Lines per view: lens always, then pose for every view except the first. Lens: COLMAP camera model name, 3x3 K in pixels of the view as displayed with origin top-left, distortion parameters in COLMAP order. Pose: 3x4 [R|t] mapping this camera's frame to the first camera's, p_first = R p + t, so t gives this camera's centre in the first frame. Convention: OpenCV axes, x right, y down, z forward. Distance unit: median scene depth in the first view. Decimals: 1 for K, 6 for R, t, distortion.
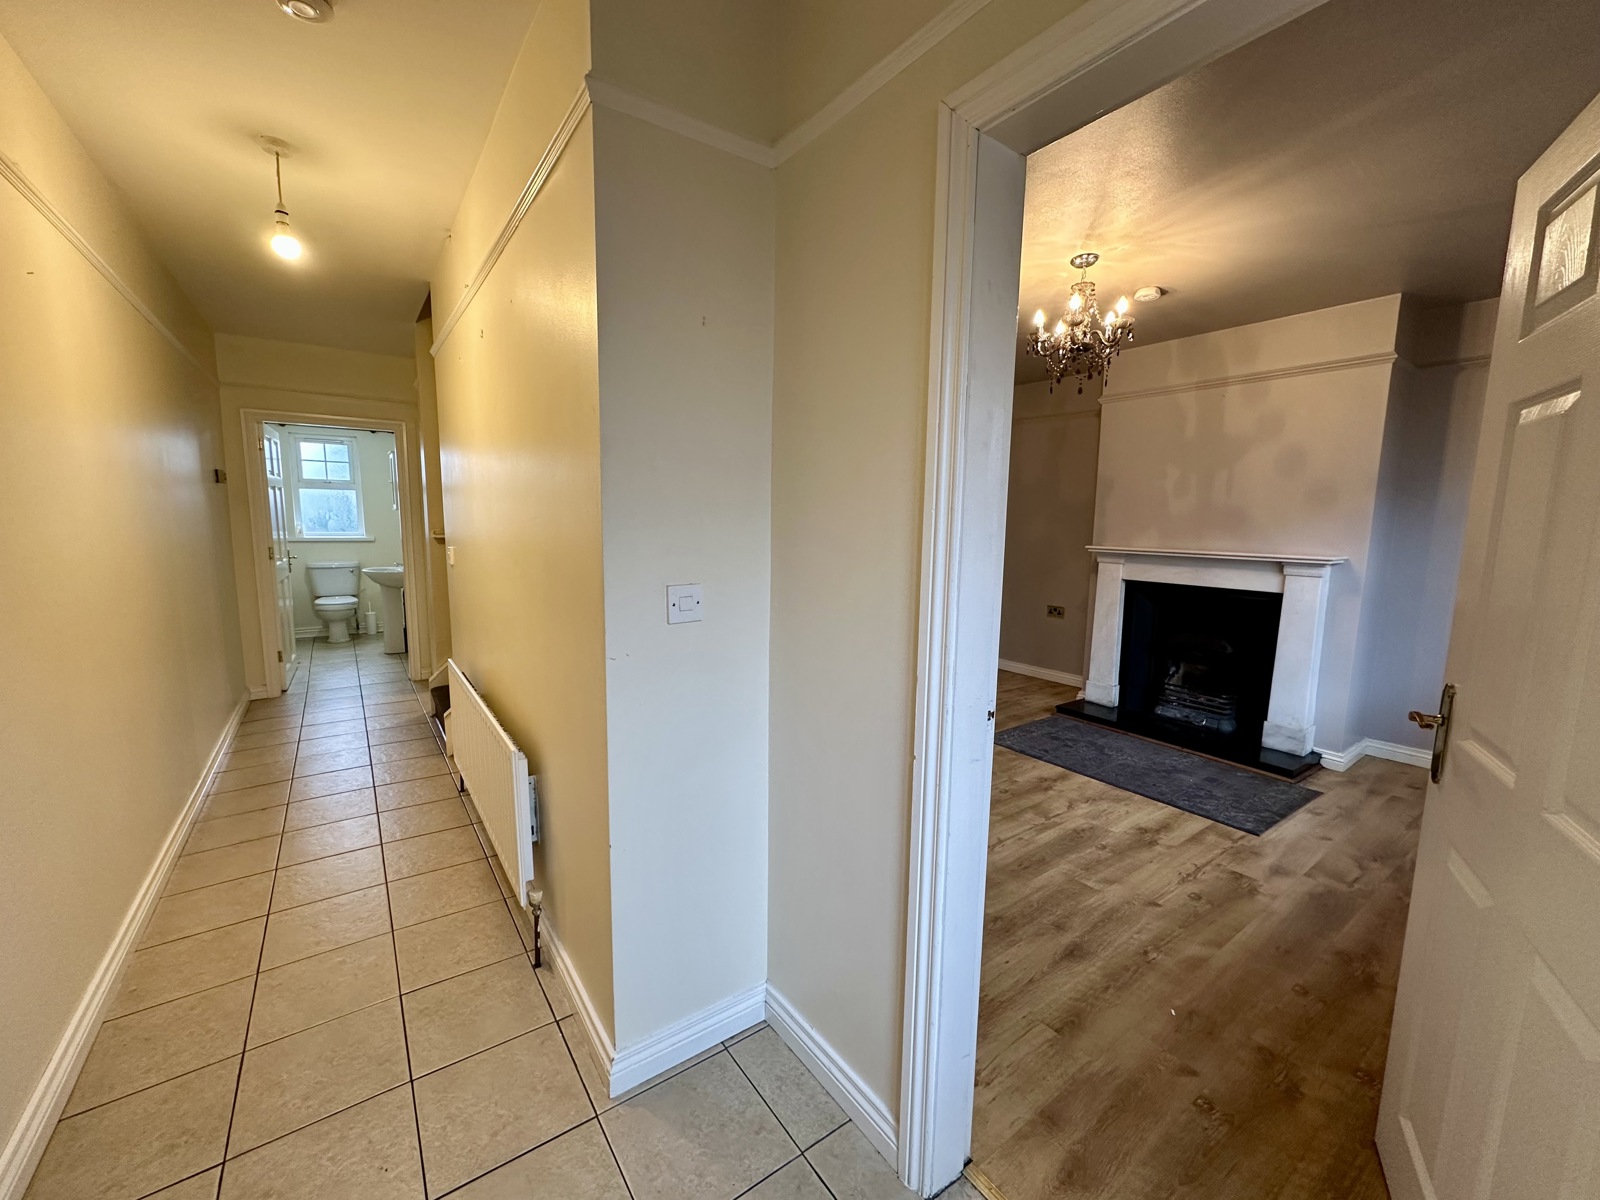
lens RADIAL K [[637.1, 0, 799.2], [0, 637.1, 600.8], [0, 0, 1]] dist [-0.001762, -0.000151]
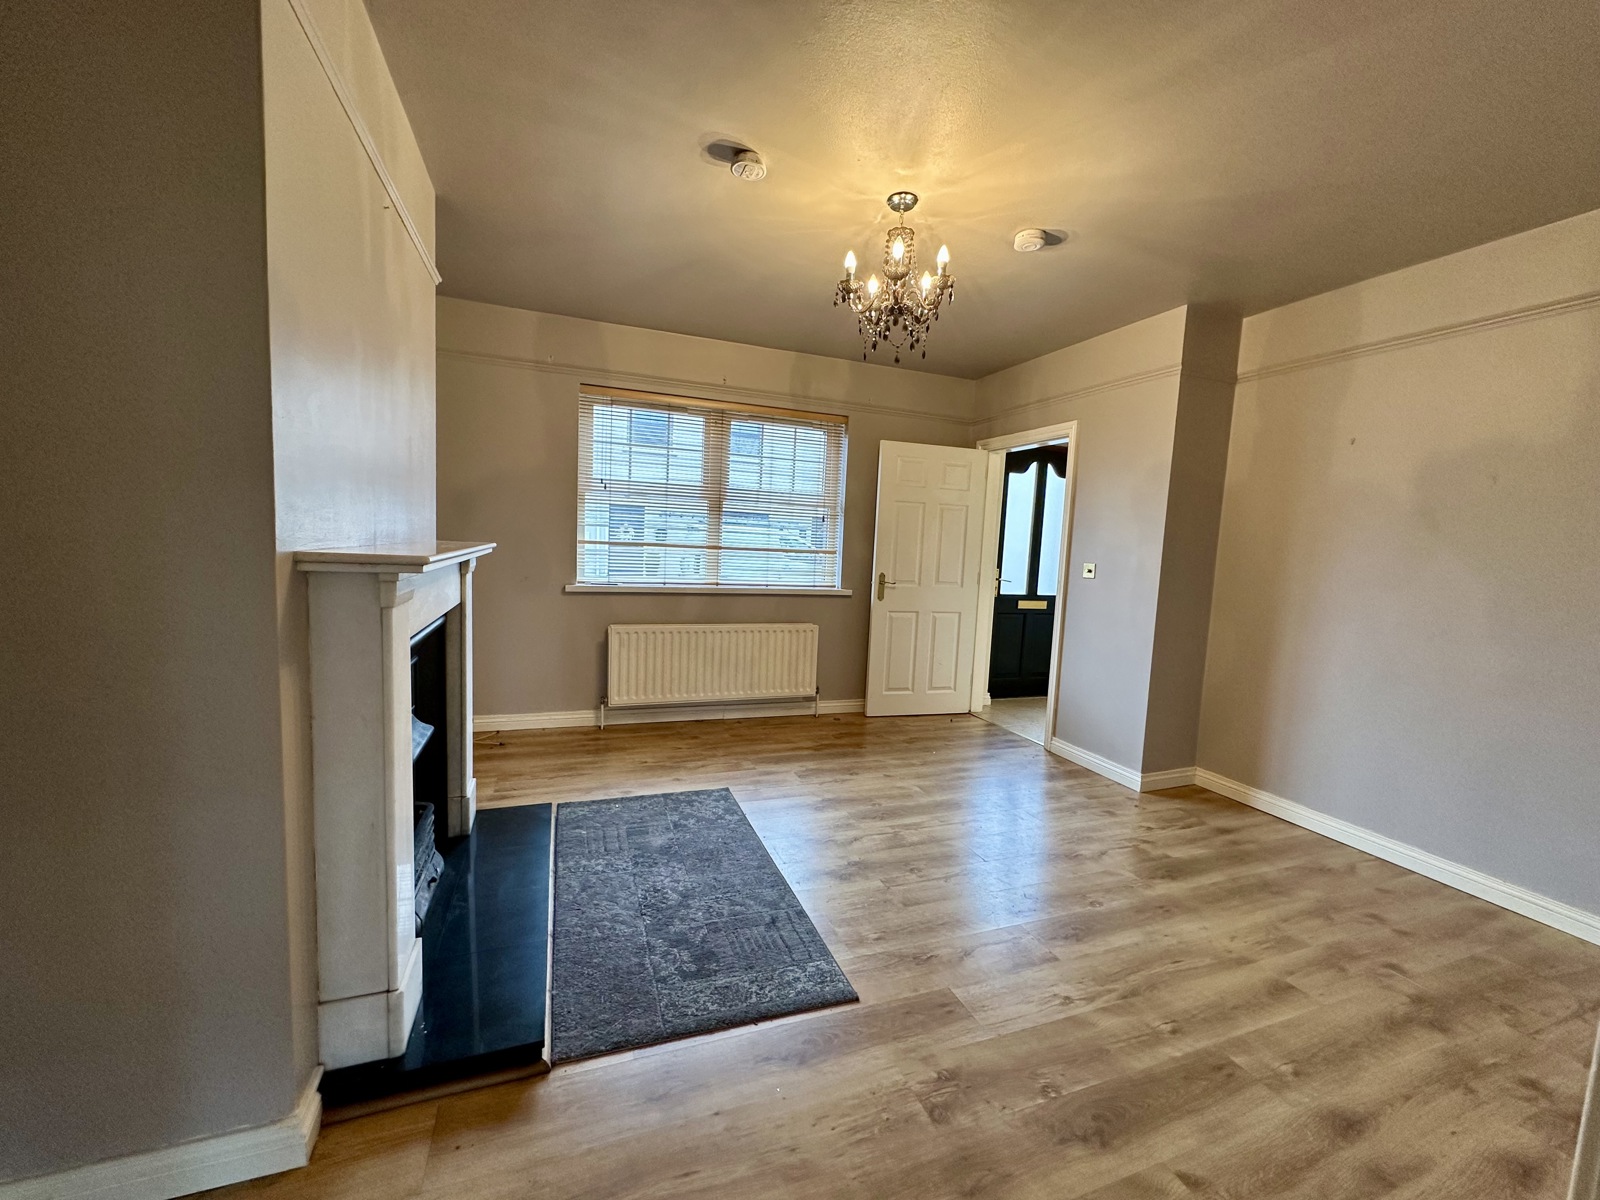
lens RADIAL K [[637.1, 0, 799.2], [0, 637.1, 600.8], [0, 0, 1]] dist [-0.001762, -0.000151]
pose [[-0.964427, -0.082034, 0.251299, 0.238195], [-0.025117, 0.974767, 0.221808, -0.151328], [-0.263154, 0.207606, -0.942152, 1.387507]]
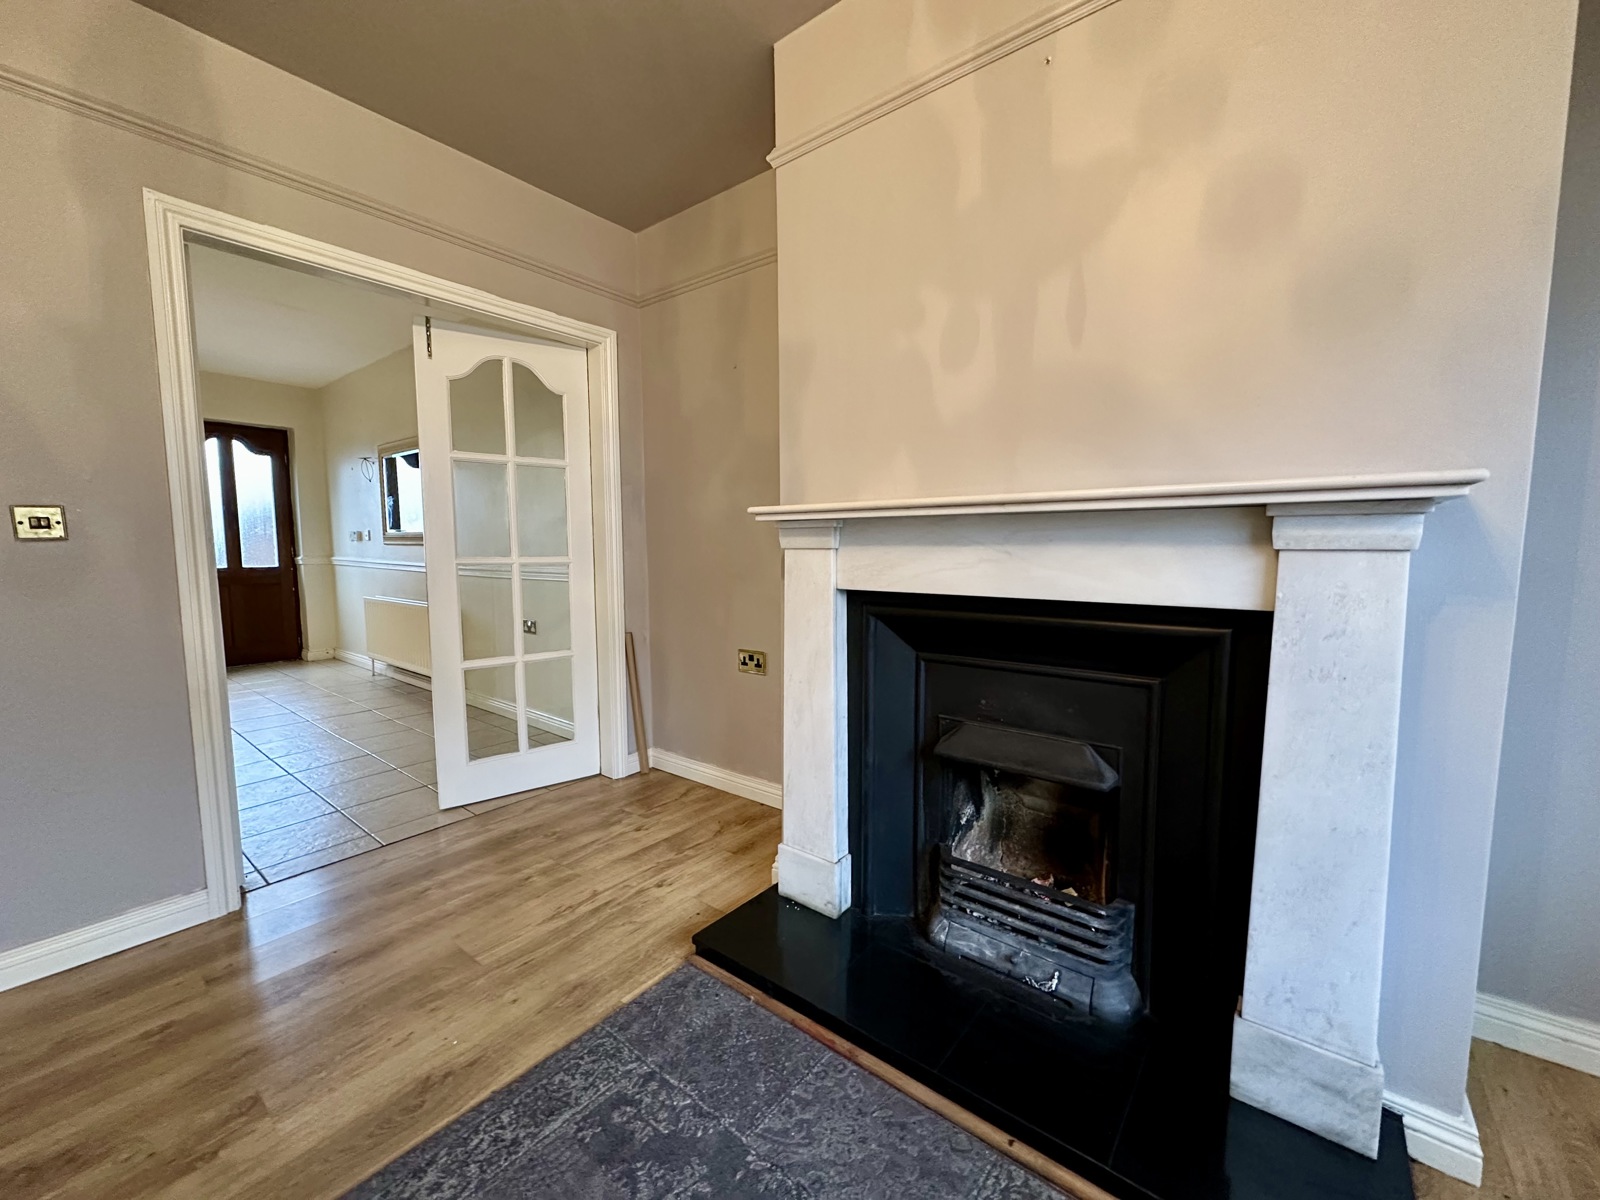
lens RADIAL K [[637.1, 0, 799.2], [0, 637.1, 600.8], [0, 0, 1]] dist [-0.001762, -0.000151]
pose [[0.963738, -0.042549, 0.263437, 0.422144], [0.052707, 0.998110, -0.031610, -0.017026], [-0.261594, 0.044349, 0.964159, 0.698010]]
